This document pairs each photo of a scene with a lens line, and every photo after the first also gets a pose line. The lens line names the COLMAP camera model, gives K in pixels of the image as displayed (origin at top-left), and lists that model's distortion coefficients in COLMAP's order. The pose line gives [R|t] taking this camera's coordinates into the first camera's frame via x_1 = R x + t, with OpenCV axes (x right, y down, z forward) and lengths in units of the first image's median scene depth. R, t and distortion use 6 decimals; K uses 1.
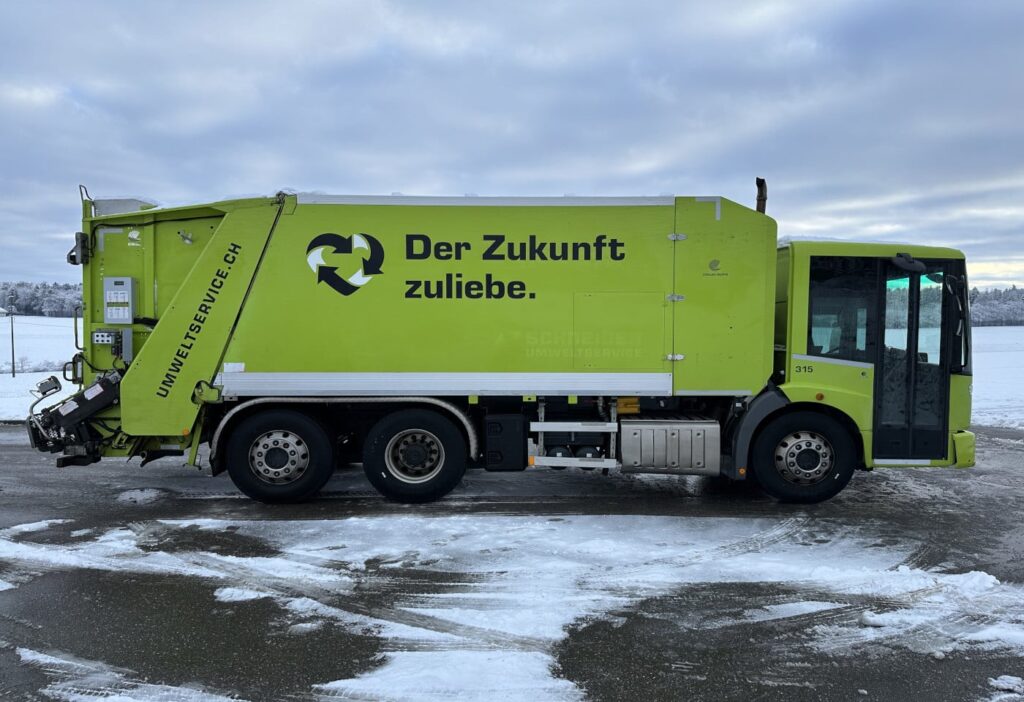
lens RADIAL K [[727.5, 0, 509.0], [0, 727.5, 347.7], [0, 0, 1]] dist [0.073724, -0.111859]
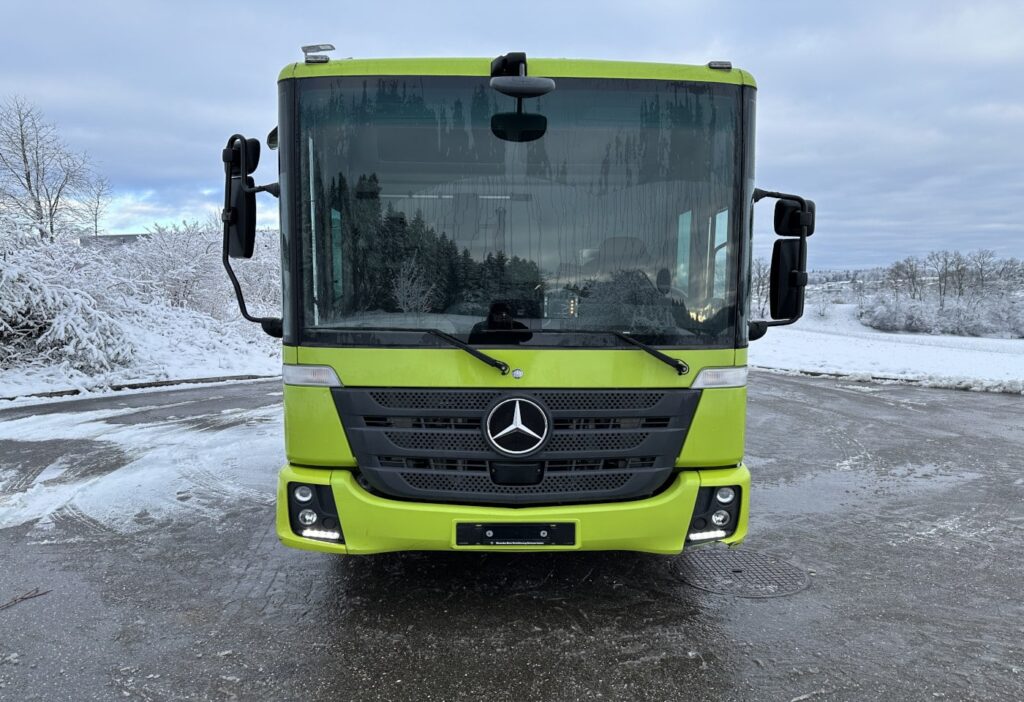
lens RADIAL K [[692.4, 0, 494.5], [0, 692.4, 357.4], [0, 0, 1]] dist [0.053127, -0.088641]
pose [[0.014307, 0.073966, -0.997158, 1.081089], [-0.023905, 0.997000, 0.073612, 0.011855], [0.999612, 0.022784, 0.016033, 1.151028]]
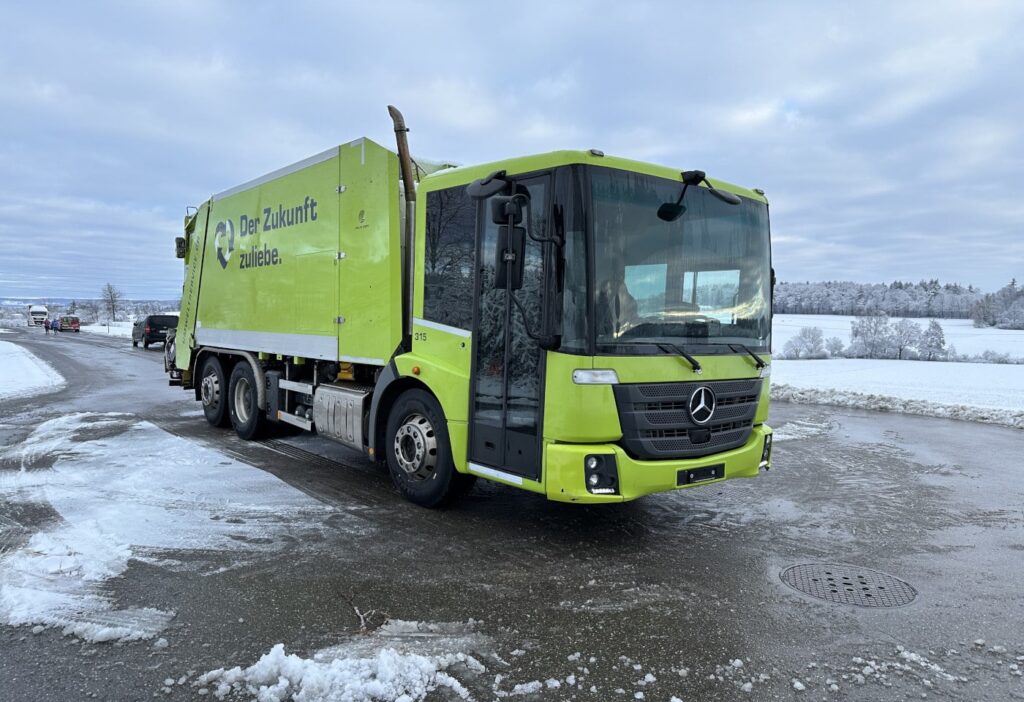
lens RADIAL K [[727.5, 0, 509.0], [0, 727.5, 347.7], [0, 0, 1]] dist [0.073724, -0.111859]
pose [[0.624272, 0.038165, -0.780274, 1.092960], [-0.039241, 0.999077, 0.017472, 0.024232], [0.780221, 0.019711, 0.625194, 0.590951]]
